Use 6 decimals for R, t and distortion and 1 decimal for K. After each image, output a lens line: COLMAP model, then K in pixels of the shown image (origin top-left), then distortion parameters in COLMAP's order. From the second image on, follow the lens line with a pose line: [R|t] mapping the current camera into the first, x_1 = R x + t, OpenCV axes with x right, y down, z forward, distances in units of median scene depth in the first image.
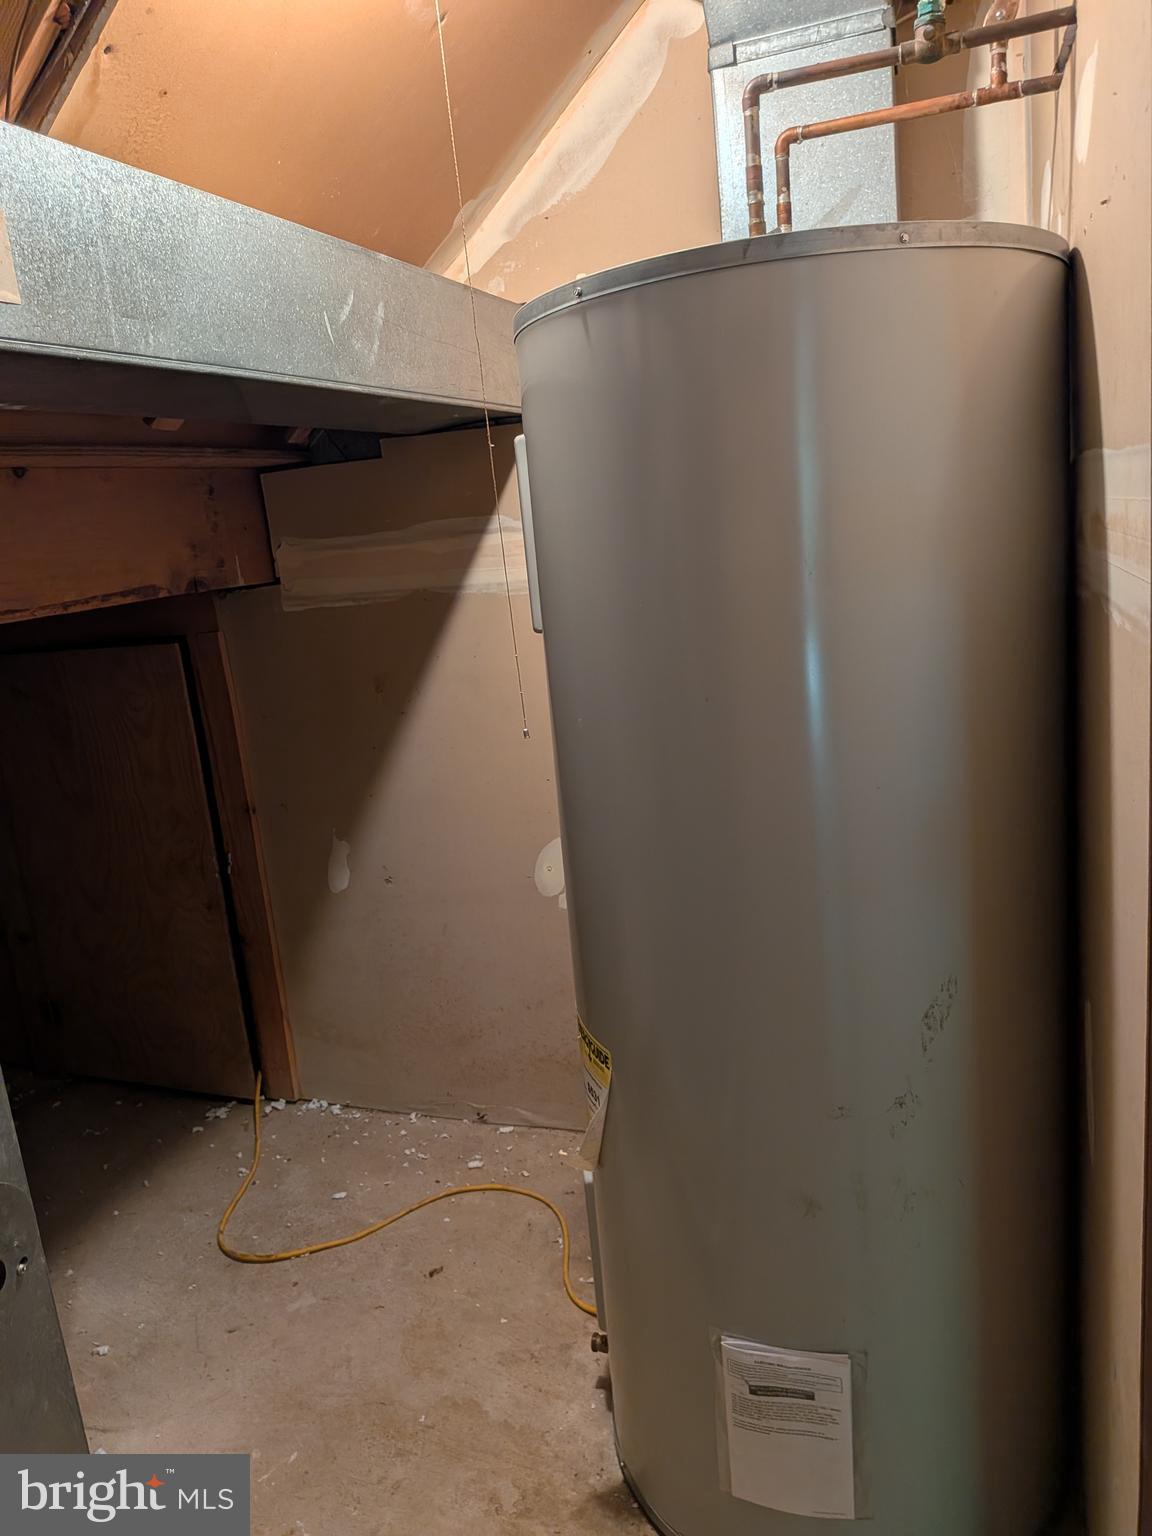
lens RADIAL K [[1104.0, 0, 574.8], [0, 1104.0, 766.8], [0, 0, 1]] dist [0.041403, -0.071386]
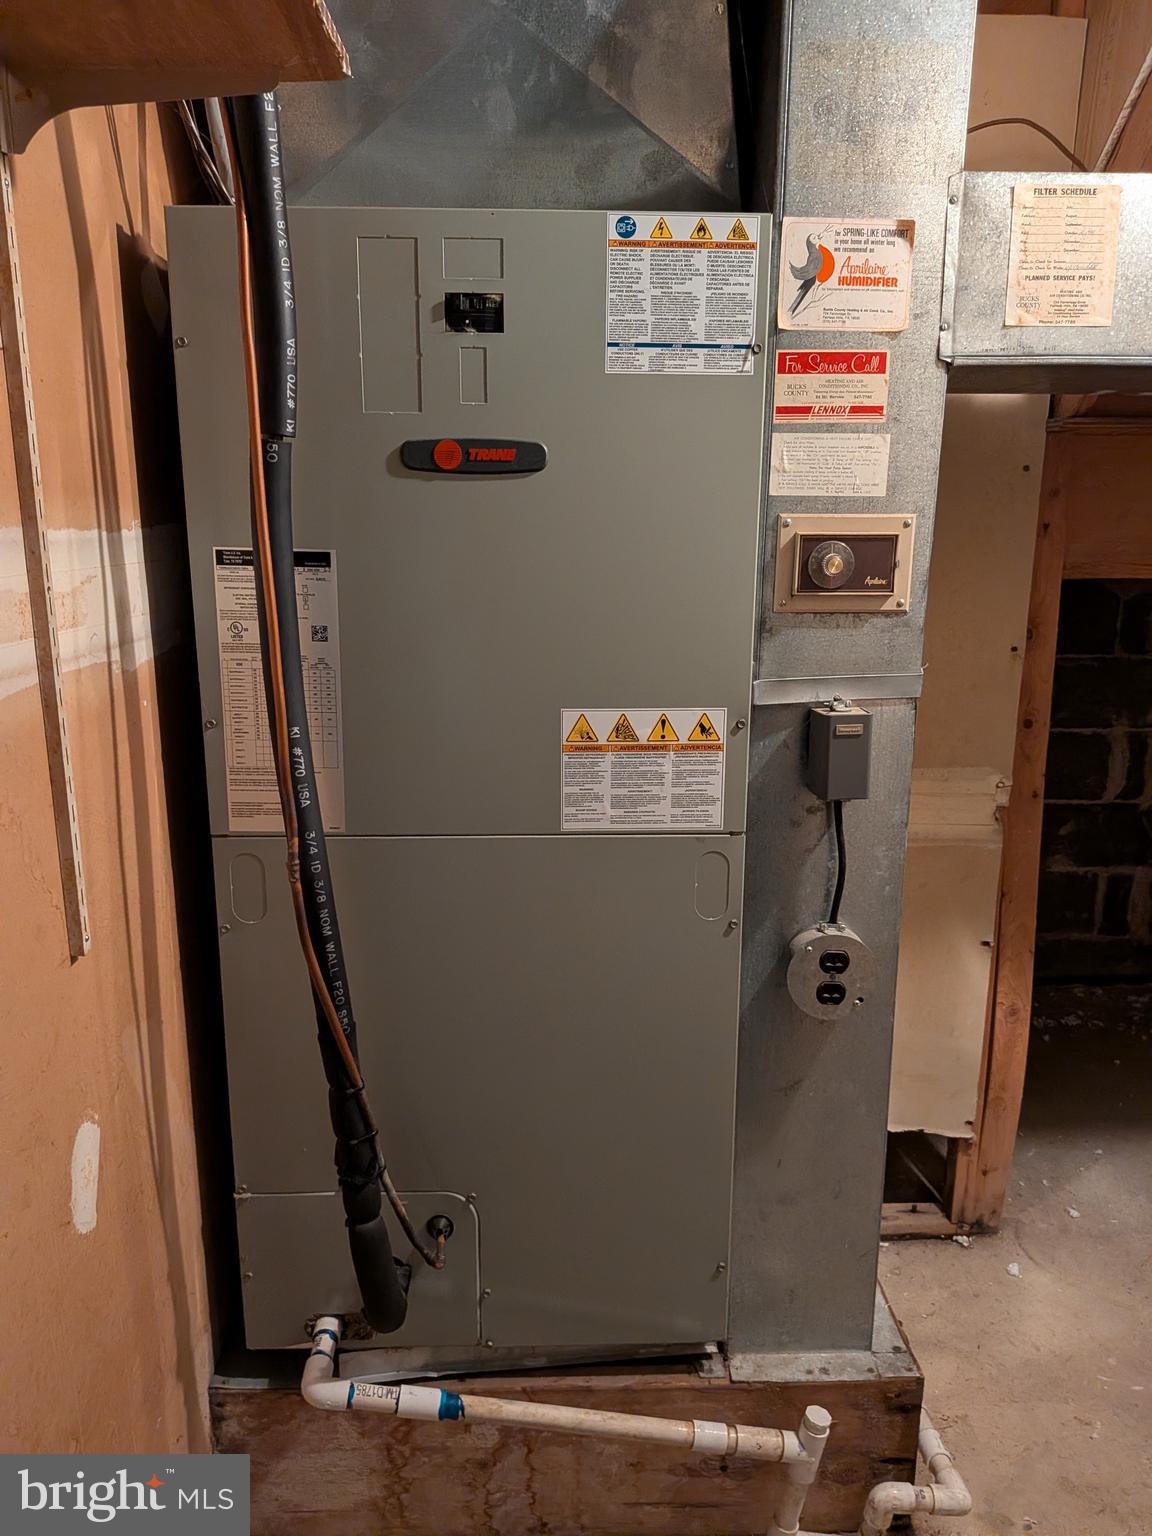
lens RADIAL K [[1104.0, 0, 574.7], [0, 1104.0, 769.8], [0, 0, 1]] dist [0.041403, -0.071386]
pose [[0.364409, 0.301310, -0.881146, 0.286437], [-0.251170, 0.942943, 0.218567, -0.030011], [0.896727, 0.141670, 0.419298, -0.010317]]
